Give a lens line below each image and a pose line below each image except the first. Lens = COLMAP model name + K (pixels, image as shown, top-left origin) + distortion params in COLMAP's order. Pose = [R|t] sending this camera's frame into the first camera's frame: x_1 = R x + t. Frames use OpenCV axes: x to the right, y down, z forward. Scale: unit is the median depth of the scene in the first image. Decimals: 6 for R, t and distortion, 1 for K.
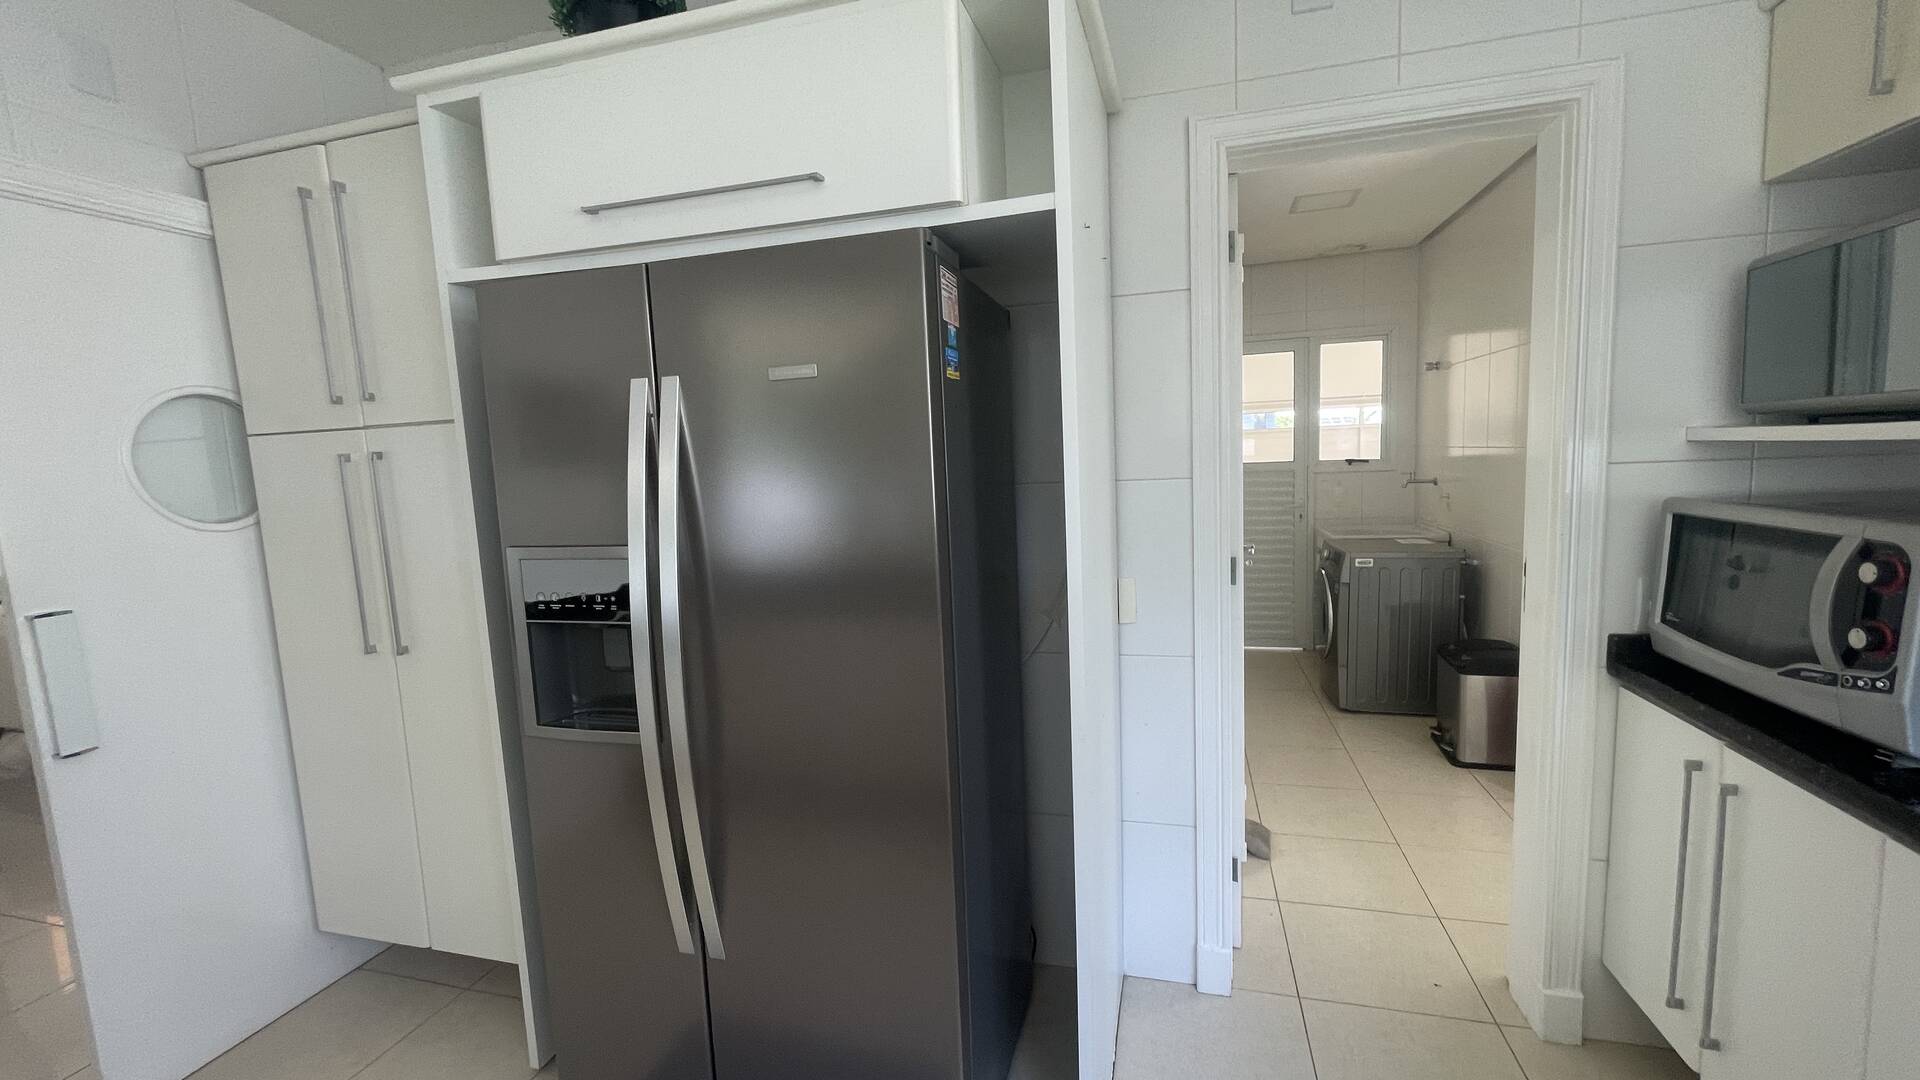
lens RADIAL K [[780.3, 0, 953.0], [0, 780.3, 543.8], [0, 0, 1]] dist [-0.000847, -0.001351]
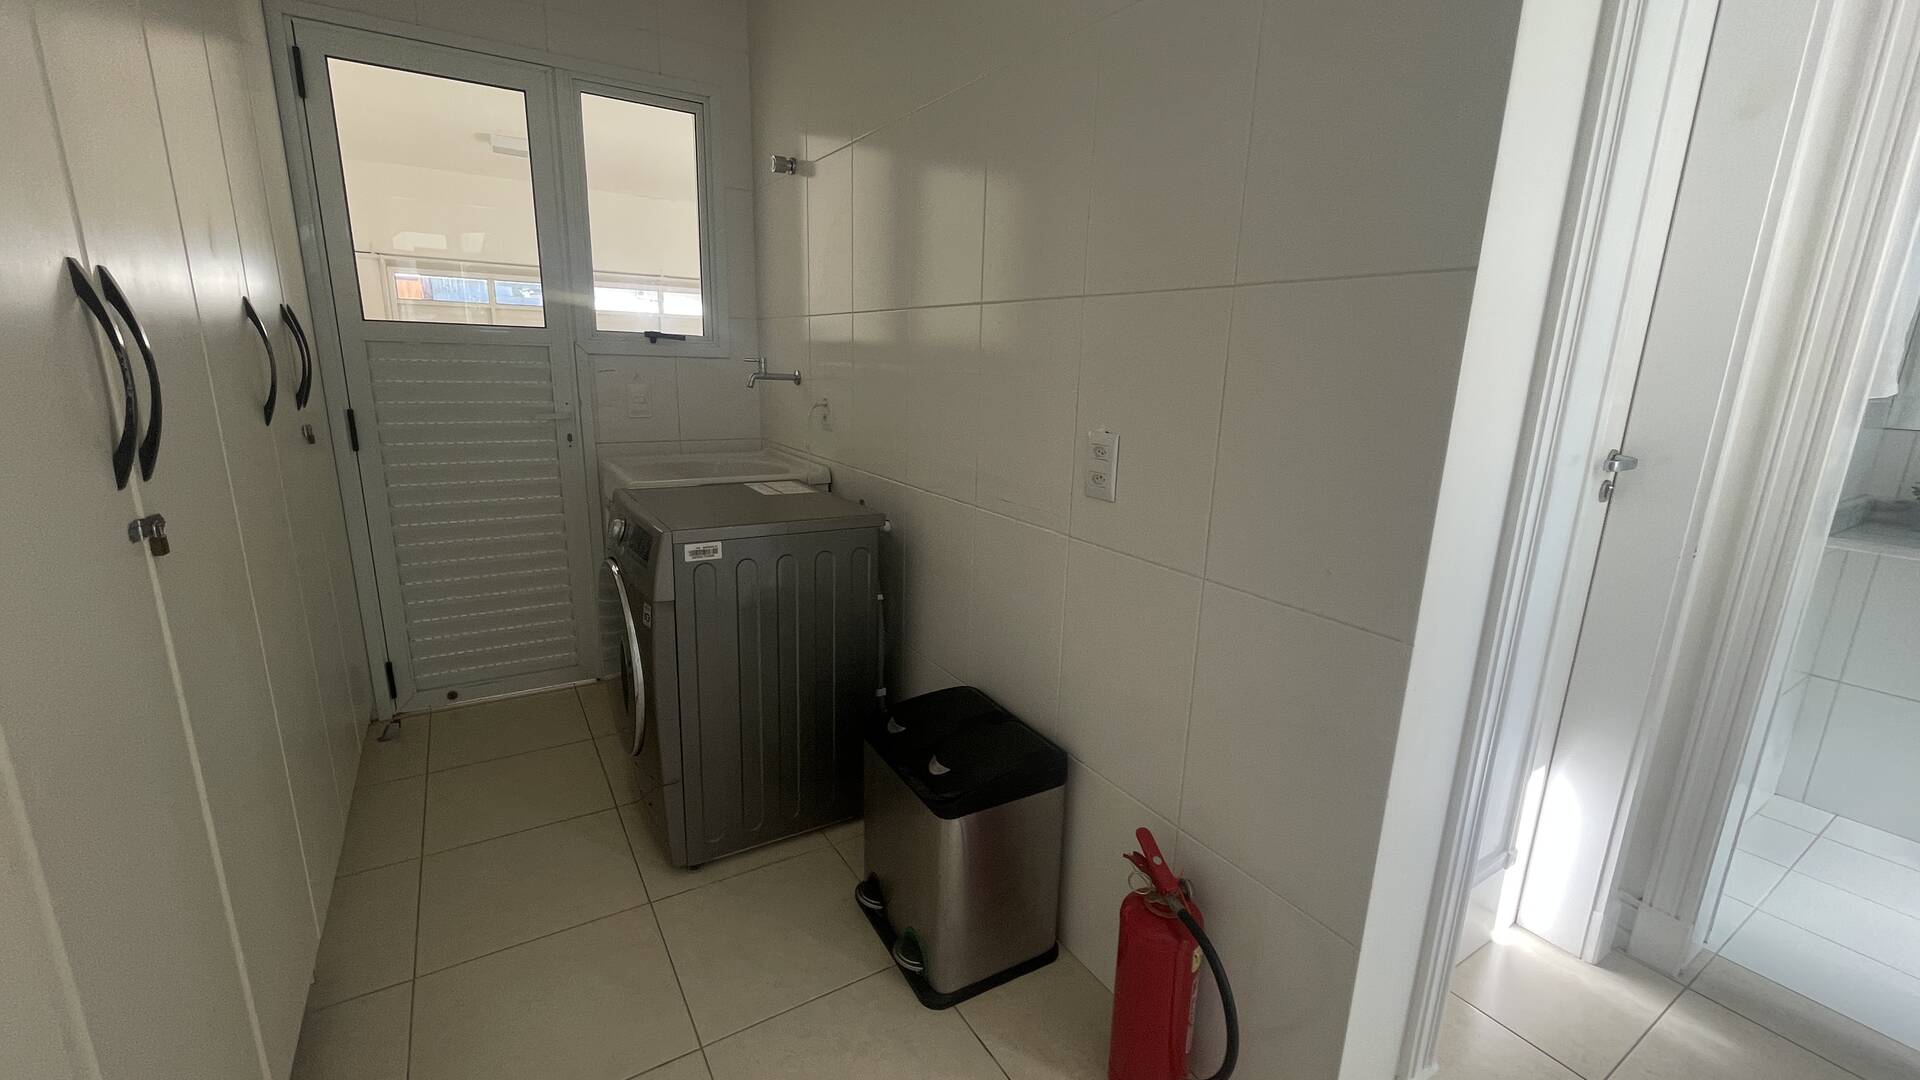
lens RADIAL K [[780.3, 0, 965.8], [0, 780.3, 546.0], [0, 0, 1]] dist [-0.000847, -0.001351]
pose [[0.662092, -0.109510, 0.741378, 0.272359], [0.022367, 0.991713, 0.126512, -0.028271], [-0.749089, -0.067180, 0.659054, 0.545461]]
